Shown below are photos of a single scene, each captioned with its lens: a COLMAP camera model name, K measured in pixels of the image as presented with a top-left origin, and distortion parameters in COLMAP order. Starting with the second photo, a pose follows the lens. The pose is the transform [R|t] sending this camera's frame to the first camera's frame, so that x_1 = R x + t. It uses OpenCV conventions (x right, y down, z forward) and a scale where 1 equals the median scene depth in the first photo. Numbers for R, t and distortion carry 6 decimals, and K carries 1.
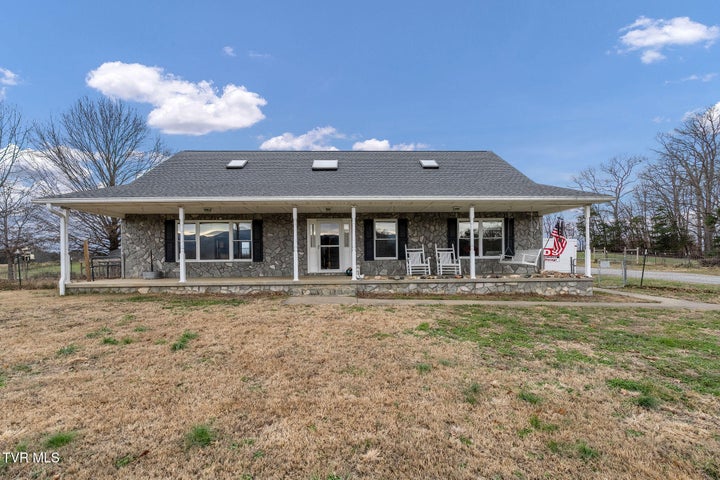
lens RADIAL K [[336.2, 0, 360.0], [0, 336.2, 240.0], [0, 0, 1]] dist [-0.001899, -0.000170]
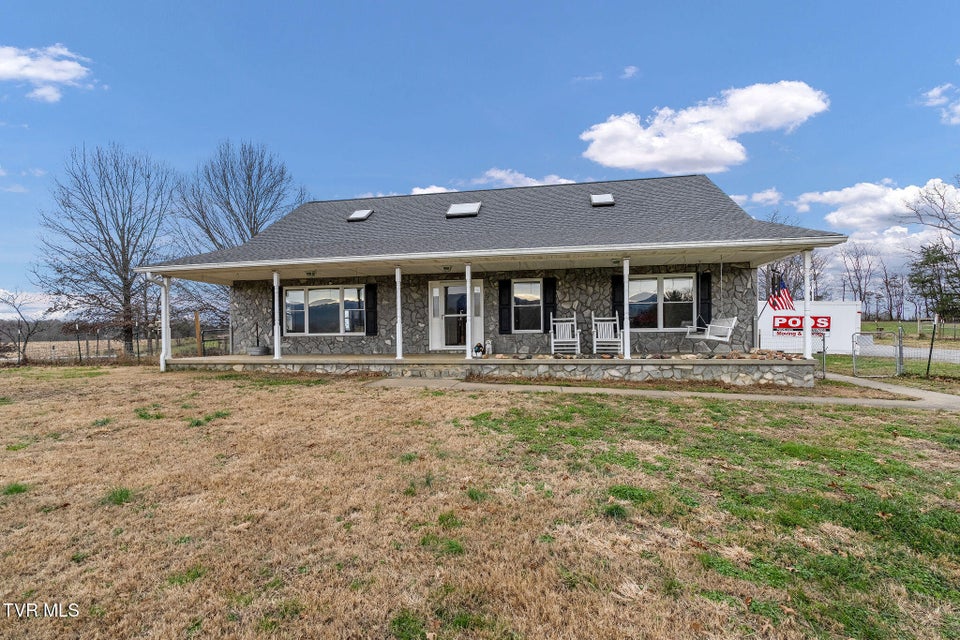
lens RADIAL K [[464.5, 0, 480.0], [0, 464.5, 320.0], [0, 0, 1]] dist [-0.002149, 0.000002]
pose [[0.973137, -0.006486, -0.230134, 0.254243], [0.012696, 0.999594, 0.025512, 0.001595], [0.229875, -0.027748, 0.972824, -0.036651]]
